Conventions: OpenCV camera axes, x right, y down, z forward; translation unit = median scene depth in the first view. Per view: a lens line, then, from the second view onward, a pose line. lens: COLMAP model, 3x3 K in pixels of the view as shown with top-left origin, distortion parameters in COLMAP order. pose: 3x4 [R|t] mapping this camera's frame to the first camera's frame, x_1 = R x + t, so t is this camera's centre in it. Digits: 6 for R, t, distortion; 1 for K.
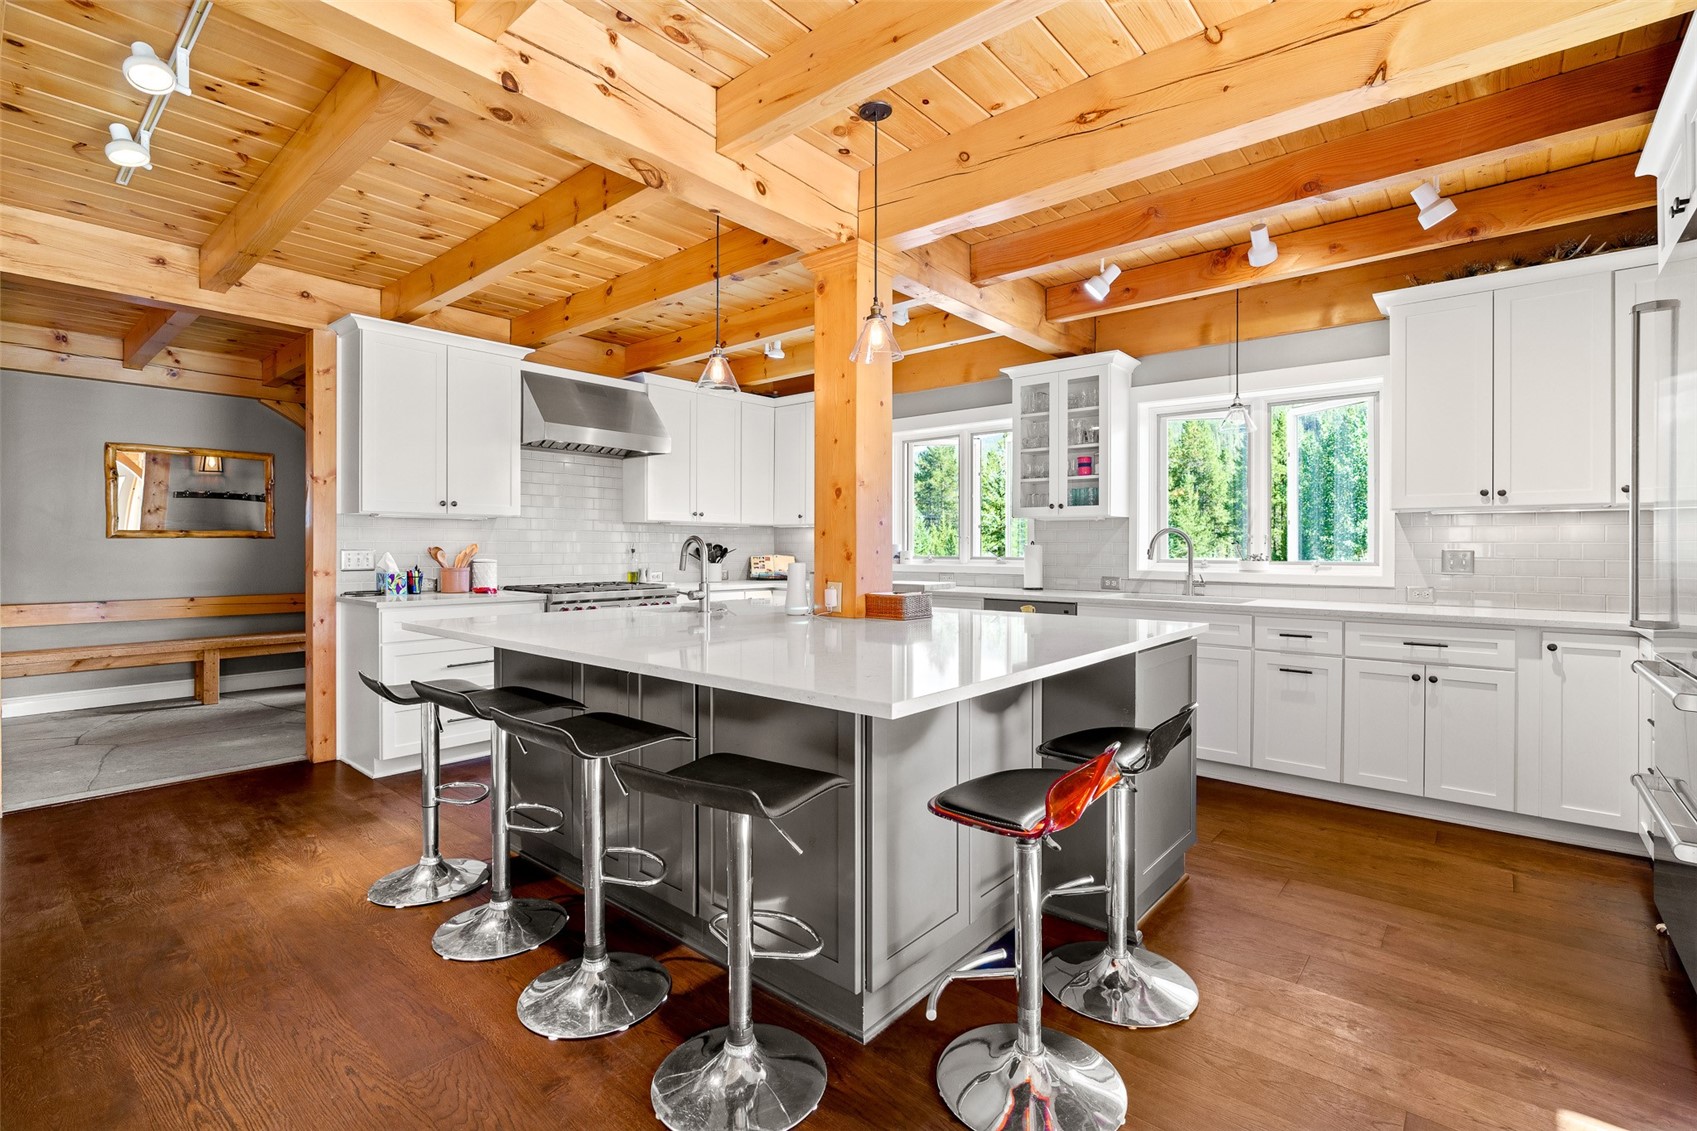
lens RADIAL K [[772.2, 0, 848.5], [0, 772.2, 552.1], [0, 0, 1]] dist [-0.003136, -0.000242]
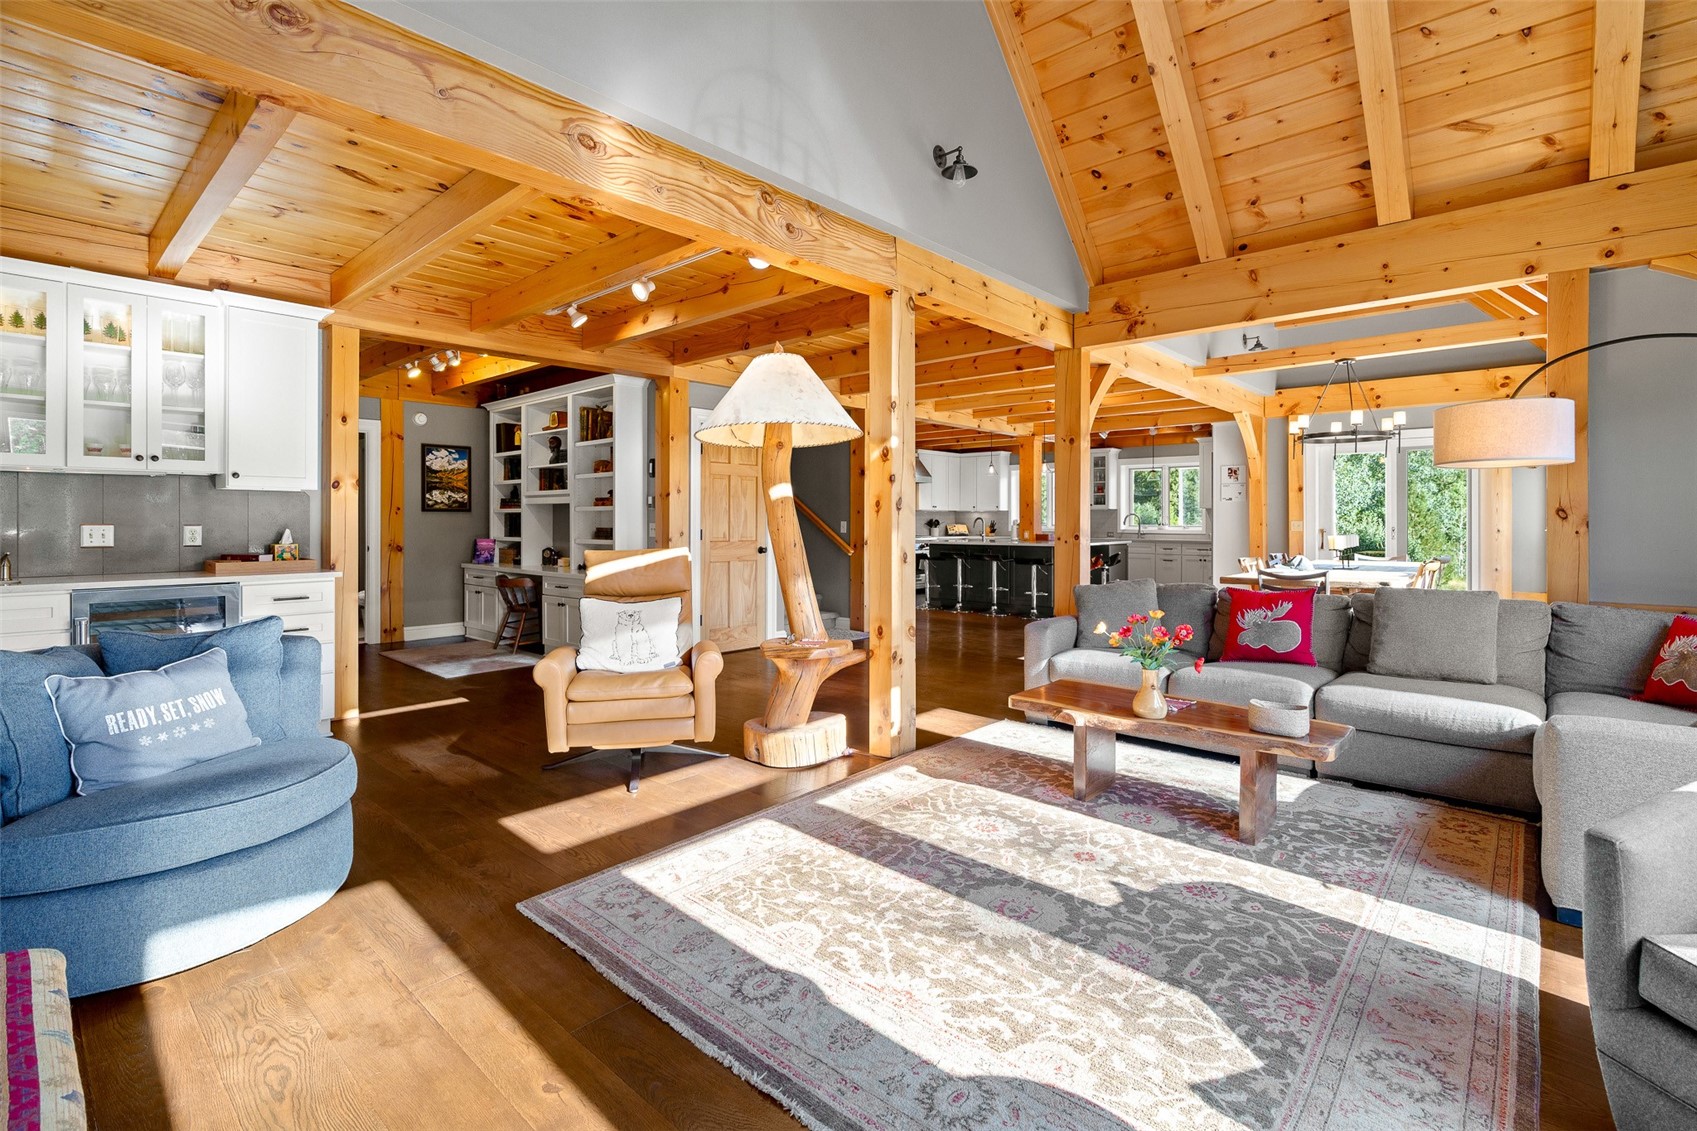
lens RADIAL K [[772.2, 0, 862.3], [0, 772.2, 525.1], [0, 0, 1]] dist [-0.003136, -0.000242]
pose [[0.999941, -0.001525, -0.010709, -0.501188], [0.001516, 0.999999, -0.000797, 0.010635], [0.010711, 0.000780, 0.999942, -1.724071]]
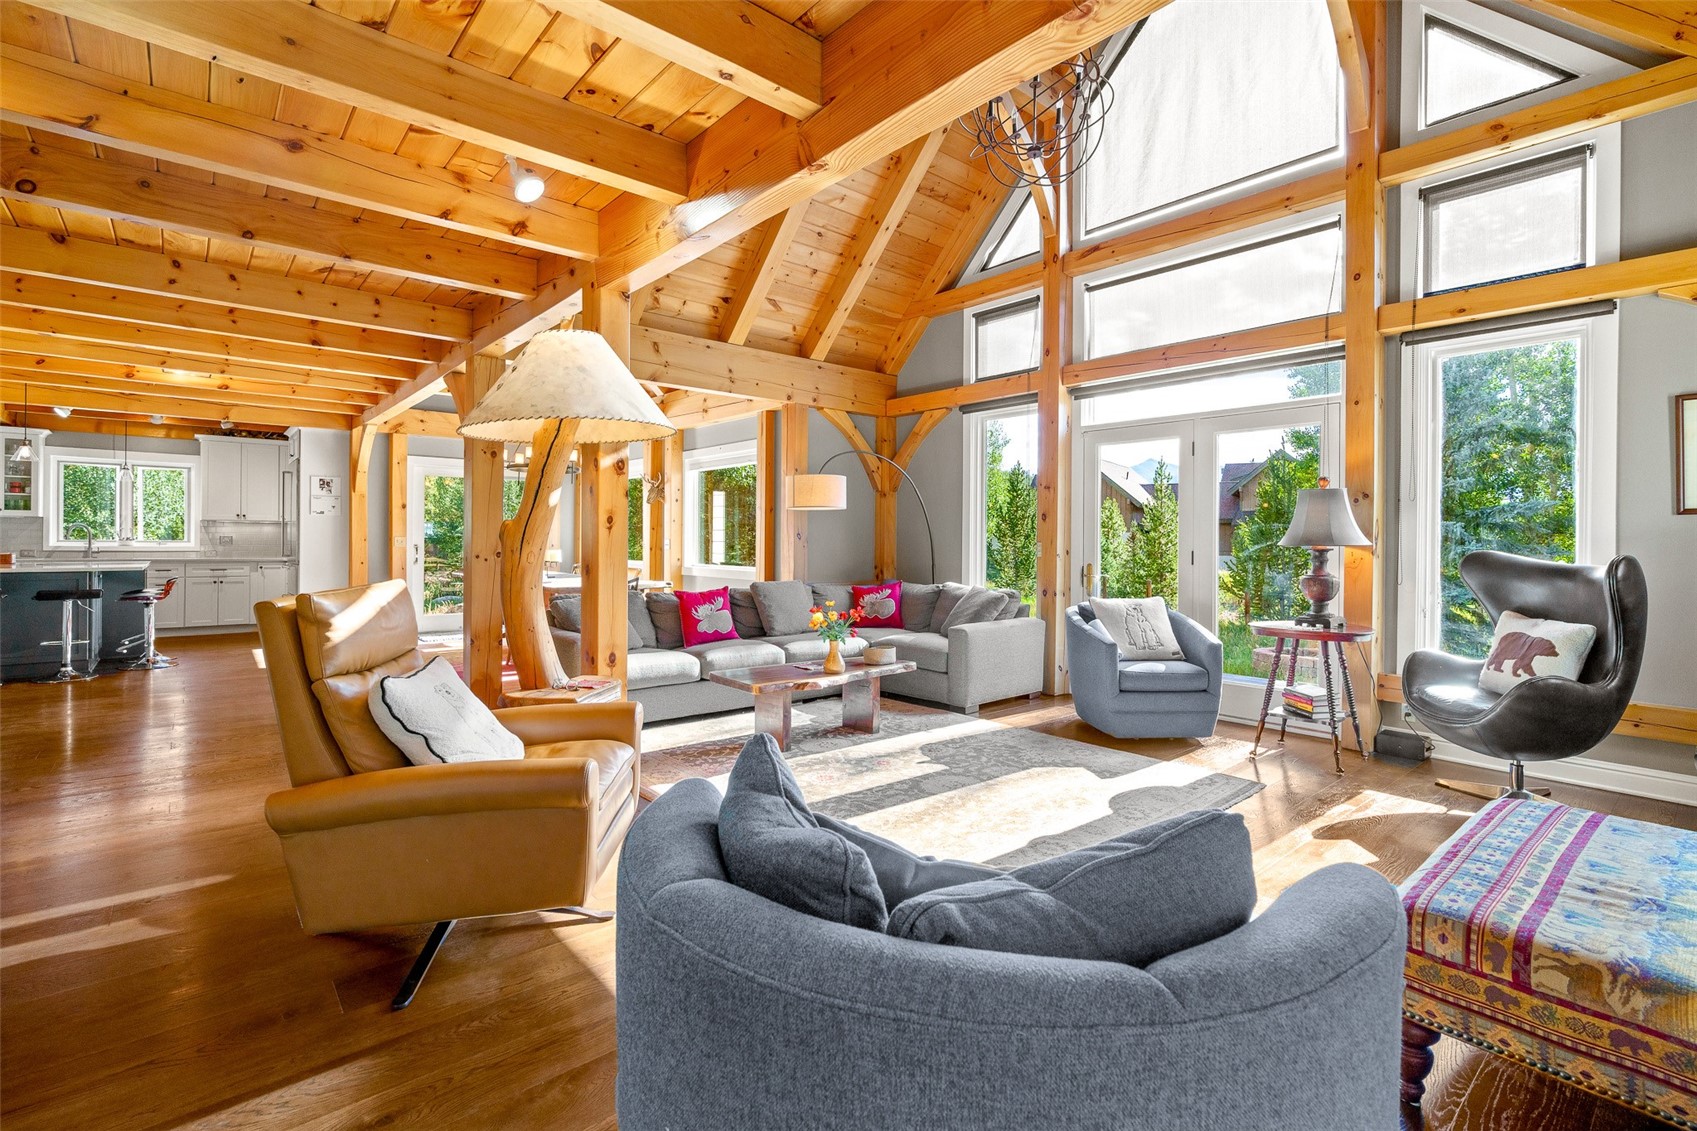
lens RADIAL K [[772.2, 0, 846.7], [0, 772.2, 548.9], [0, 0, 1]] dist [-0.003136, -0.000242]
pose [[0.158626, -0.010798, 0.987280, -1.210170], [-0.002288, 0.999933, 0.011304, 0.006432], [-0.987336, -0.004052, 0.158591, -1.240724]]
